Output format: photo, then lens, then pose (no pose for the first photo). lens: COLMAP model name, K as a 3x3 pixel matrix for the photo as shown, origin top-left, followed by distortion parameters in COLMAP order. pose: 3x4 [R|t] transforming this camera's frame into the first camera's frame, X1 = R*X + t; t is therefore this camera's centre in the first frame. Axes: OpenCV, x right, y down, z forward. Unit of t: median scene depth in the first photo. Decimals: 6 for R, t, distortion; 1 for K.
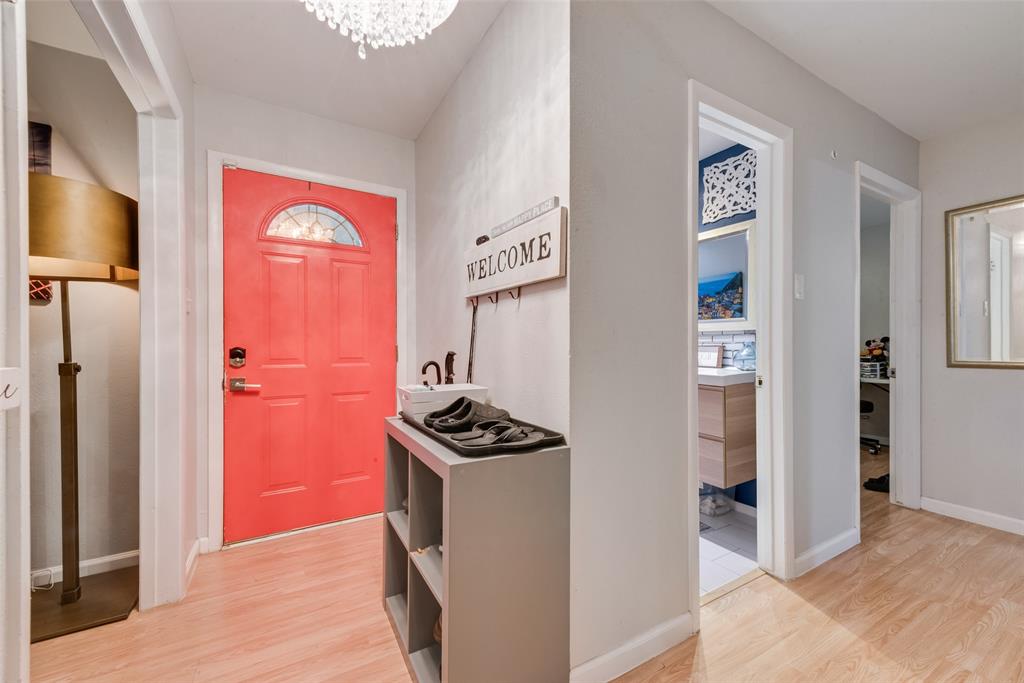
lens RADIAL K [[406.6, 0, 510.7], [0, 406.6, 344.6], [0, 0, 1]] dist [0.012972, -0.001677]
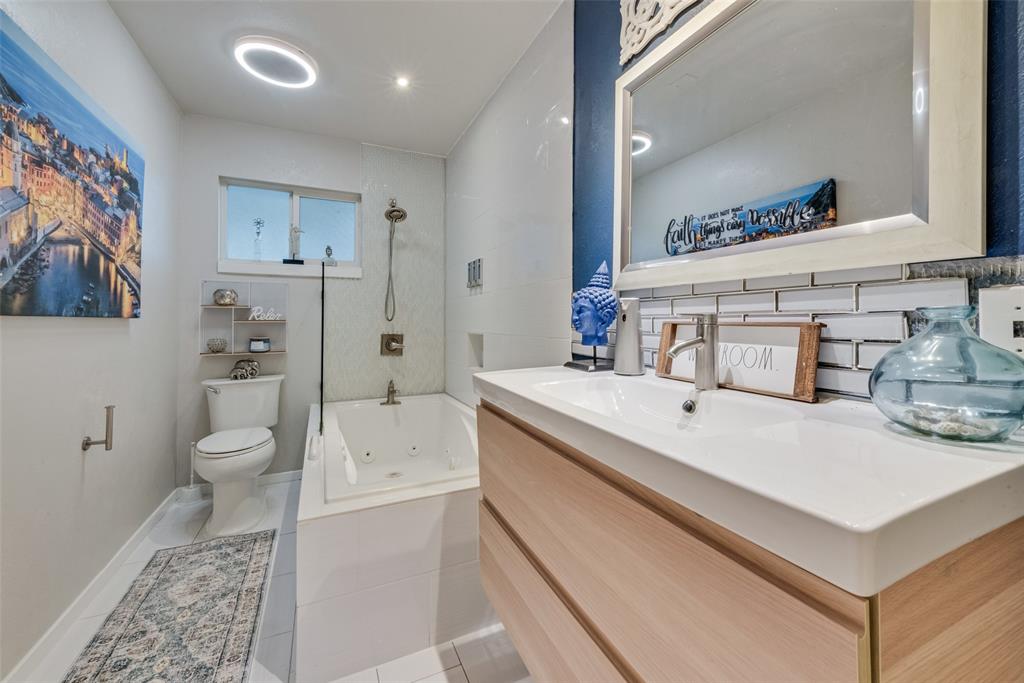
lens RADIAL K [[406.6, 0, 512.7], [0, 406.6, 315.4], [0, 0, 1]] dist [0.012972, -0.001677]
pose [[0.994301, -0.002466, -0.106579, 0.336359], [0.001257, 0.999934, -0.011407, -0.000153], [0.106600, 0.011208, 0.994239, 0.688092]]
